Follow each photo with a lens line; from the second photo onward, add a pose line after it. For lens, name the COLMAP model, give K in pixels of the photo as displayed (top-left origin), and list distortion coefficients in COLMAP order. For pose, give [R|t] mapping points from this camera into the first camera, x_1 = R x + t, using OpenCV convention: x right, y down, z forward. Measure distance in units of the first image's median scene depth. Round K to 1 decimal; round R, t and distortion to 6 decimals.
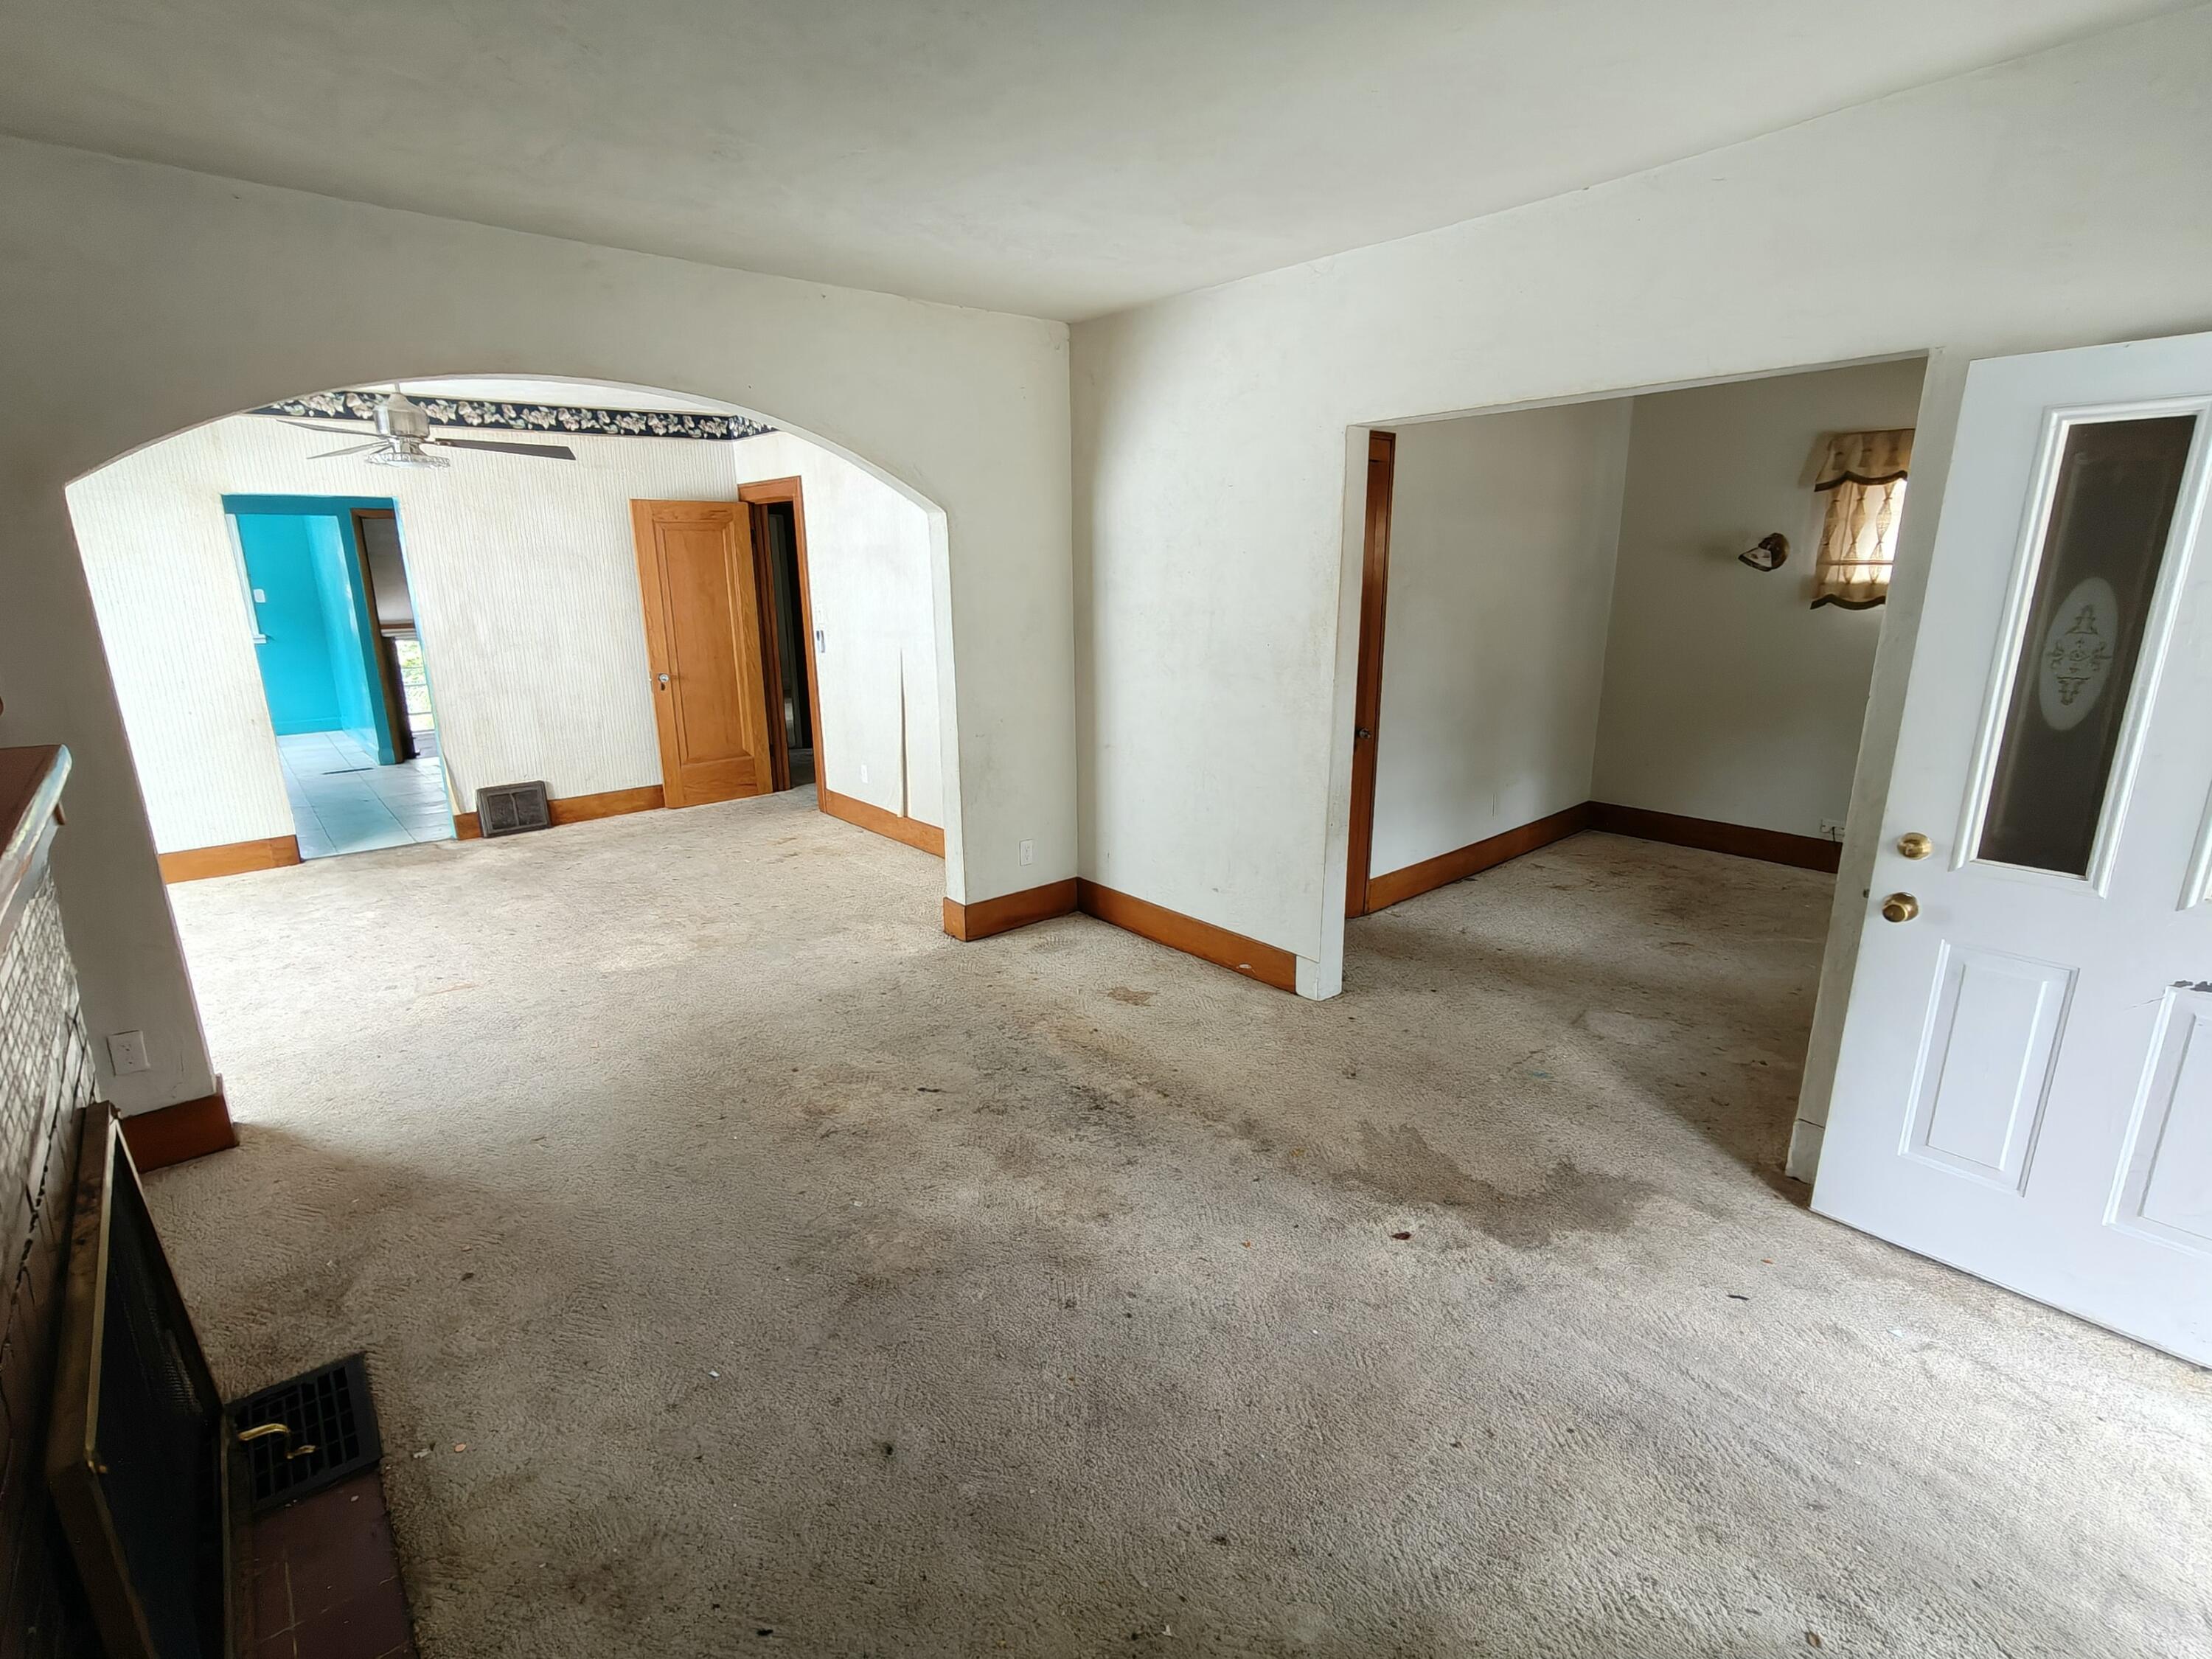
lens RADIAL K [[1048.1, 0, 1099.4], [0, 1048.1, 832.4], [0, 0, 1]] dist [-0.001127, 0.003060]
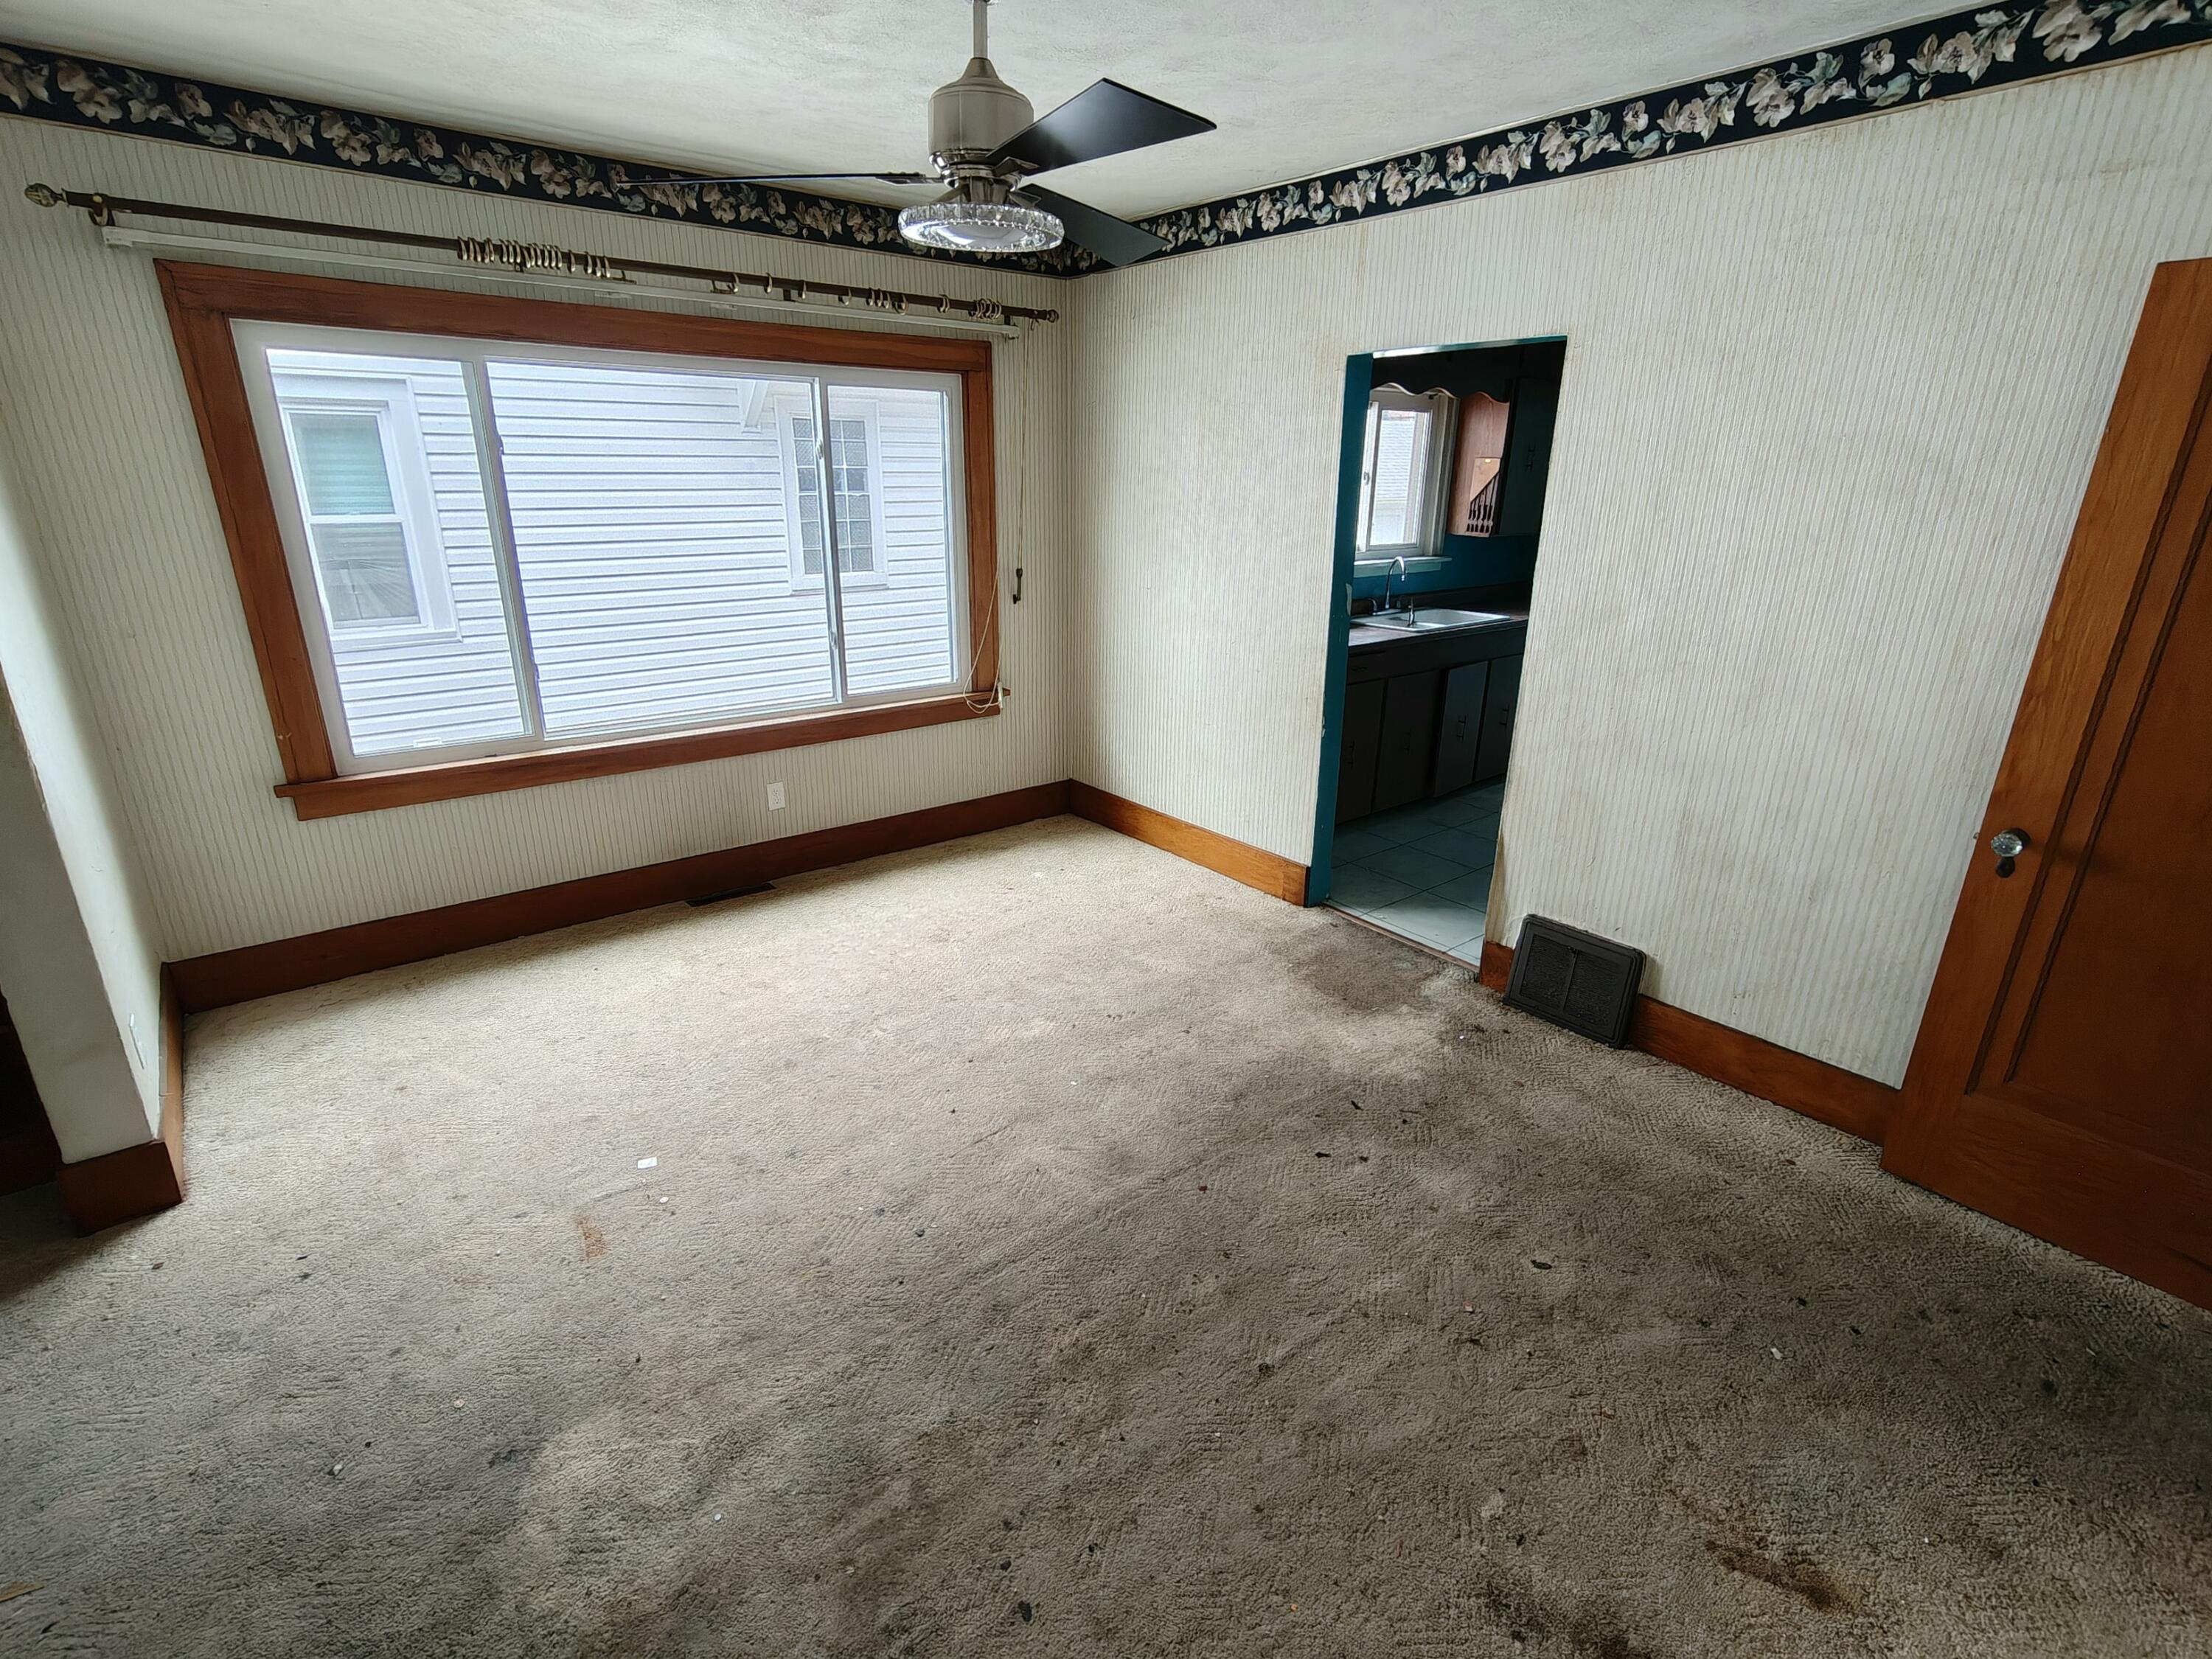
lens RADIAL K [[1048.1, 0, 1106.5], [0, 1048.1, 834.8], [0, 0, 1]] dist [-0.001127, 0.003060]
pose [[-0.024775, 0.340841, -0.939794, -0.145516], [-0.268826, 0.903184, 0.334650, -0.263981], [0.962870, 0.260933, 0.069250, 1.009222]]
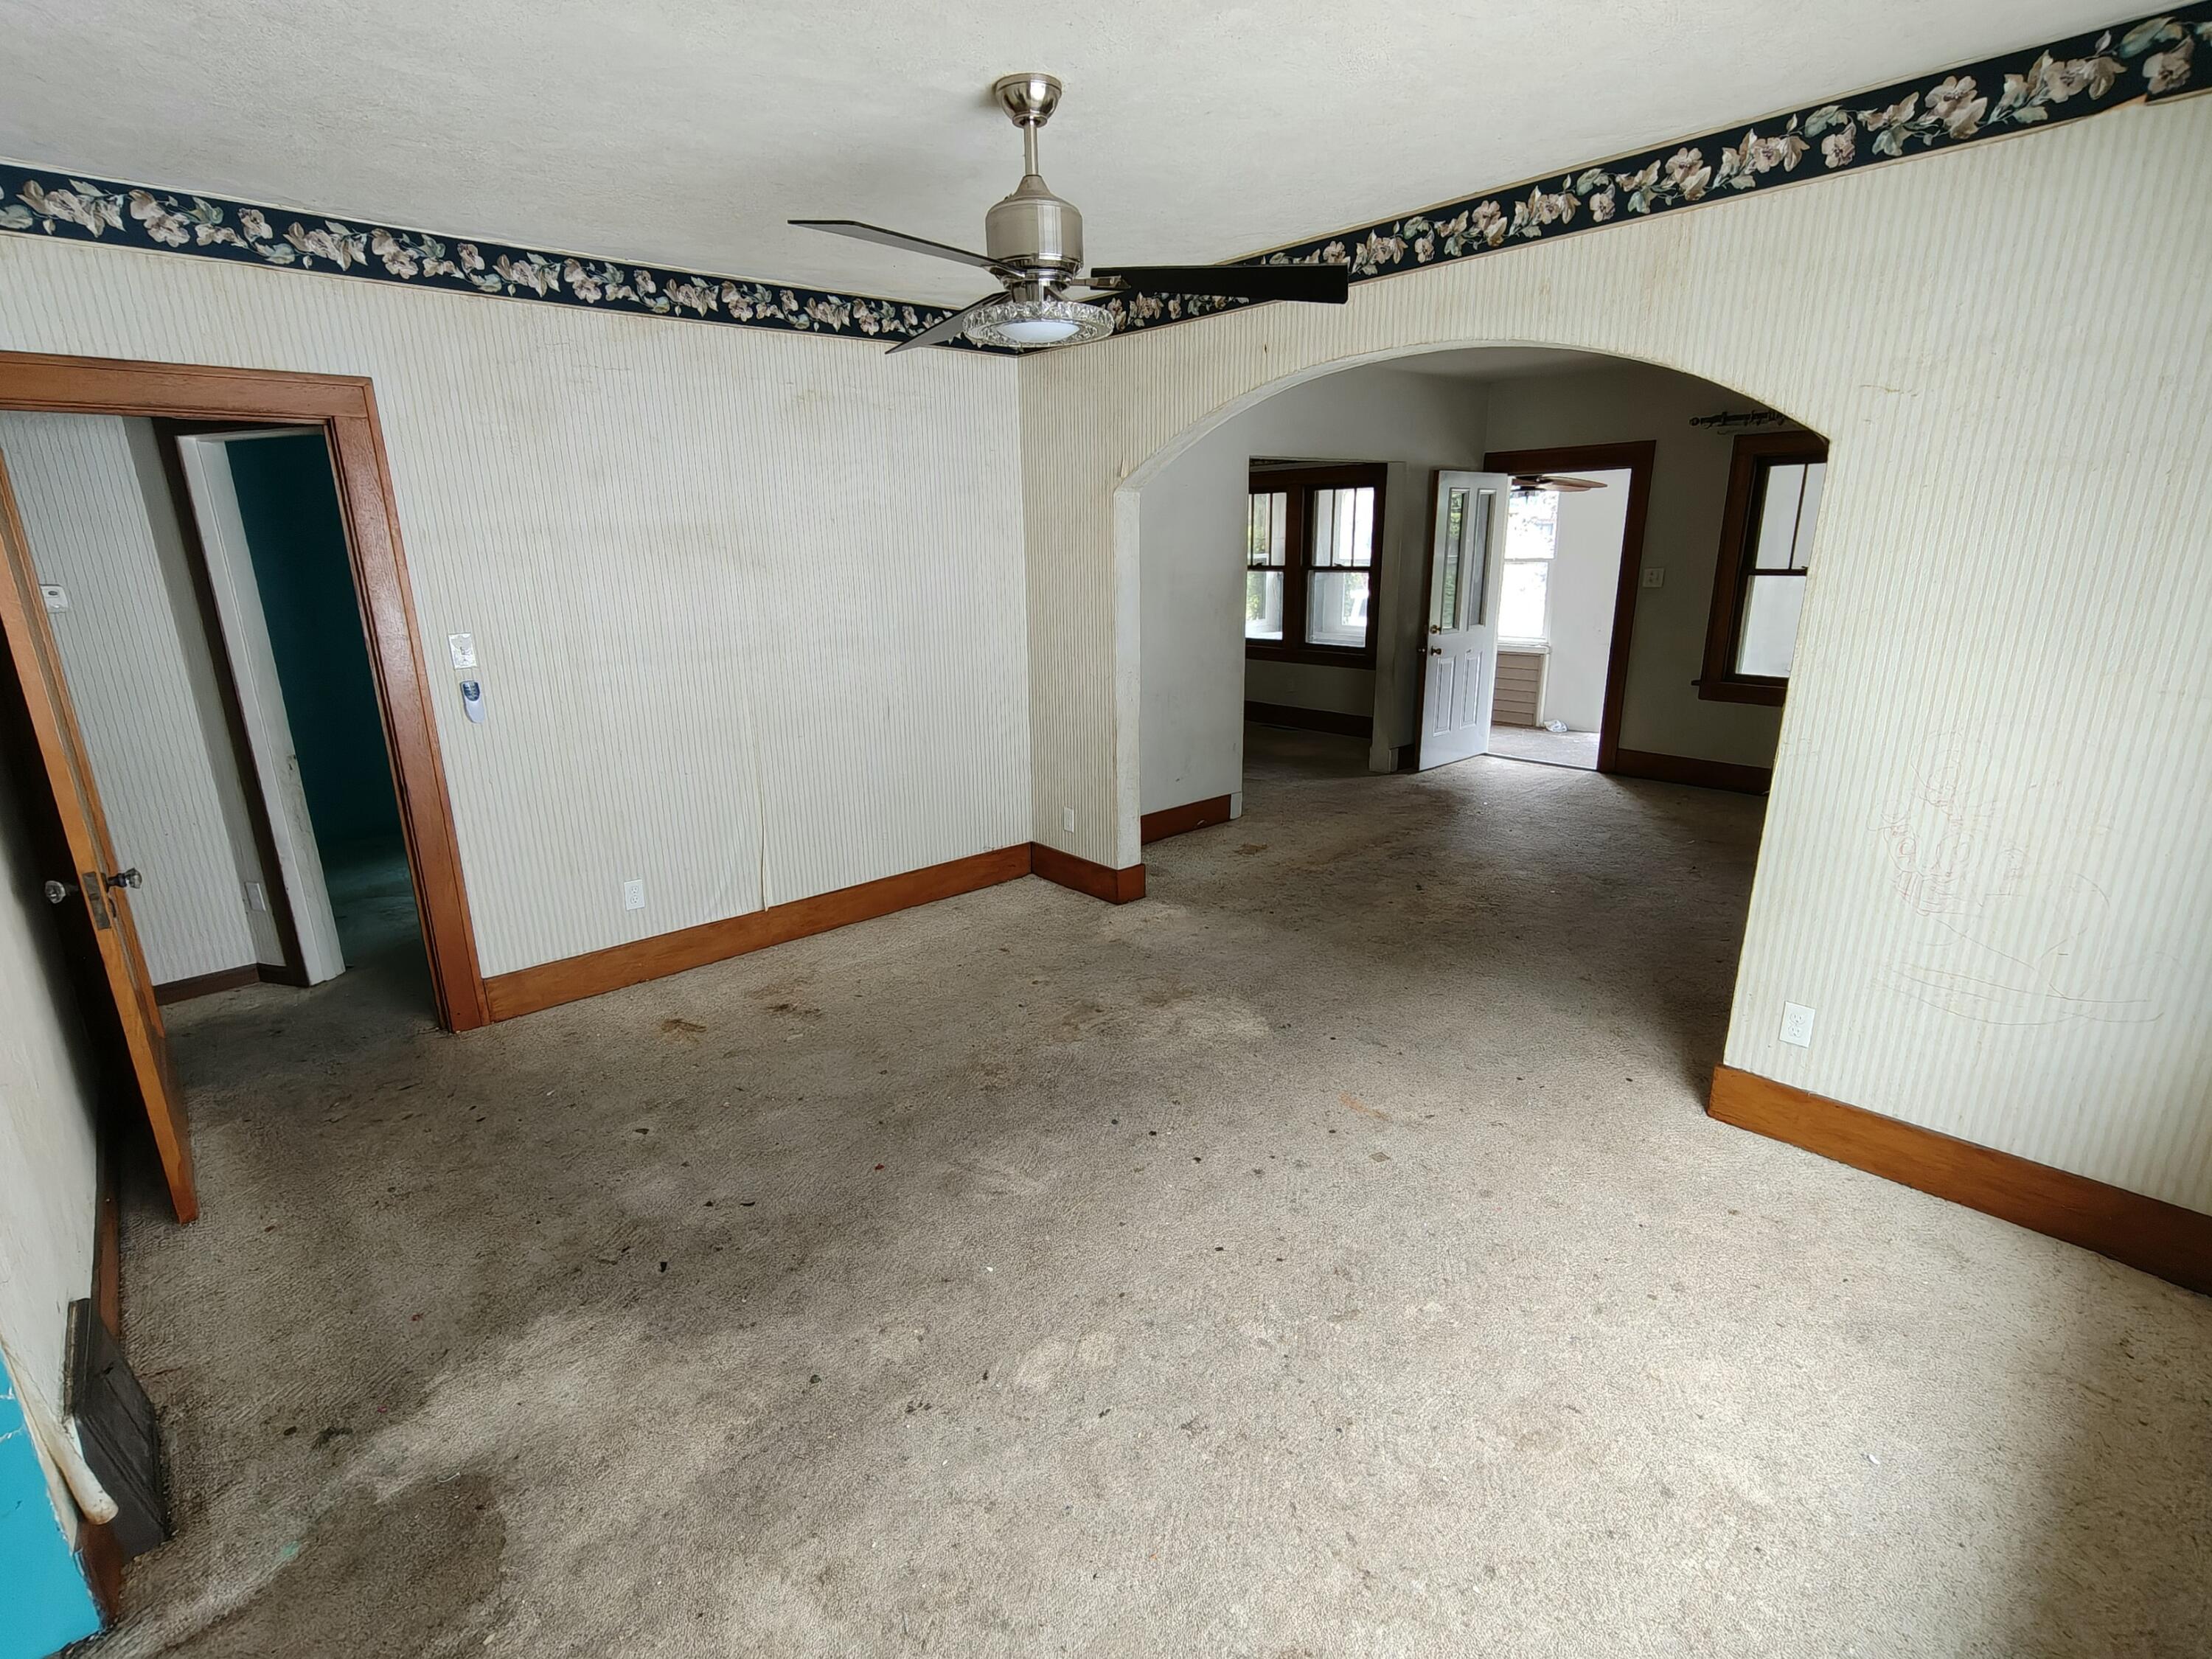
lens RADIAL K [[1048.1, 0, 1110.3], [0, 1048.1, 830.2], [0, 0, 1]] dist [-0.001127, 0.003060]
pose [[-0.029360, -0.260547, 0.965015, -1.102331], [0.270421, 0.927359, 0.258608, -0.236590], [-0.962294, 0.268553, 0.043230, 0.935748]]
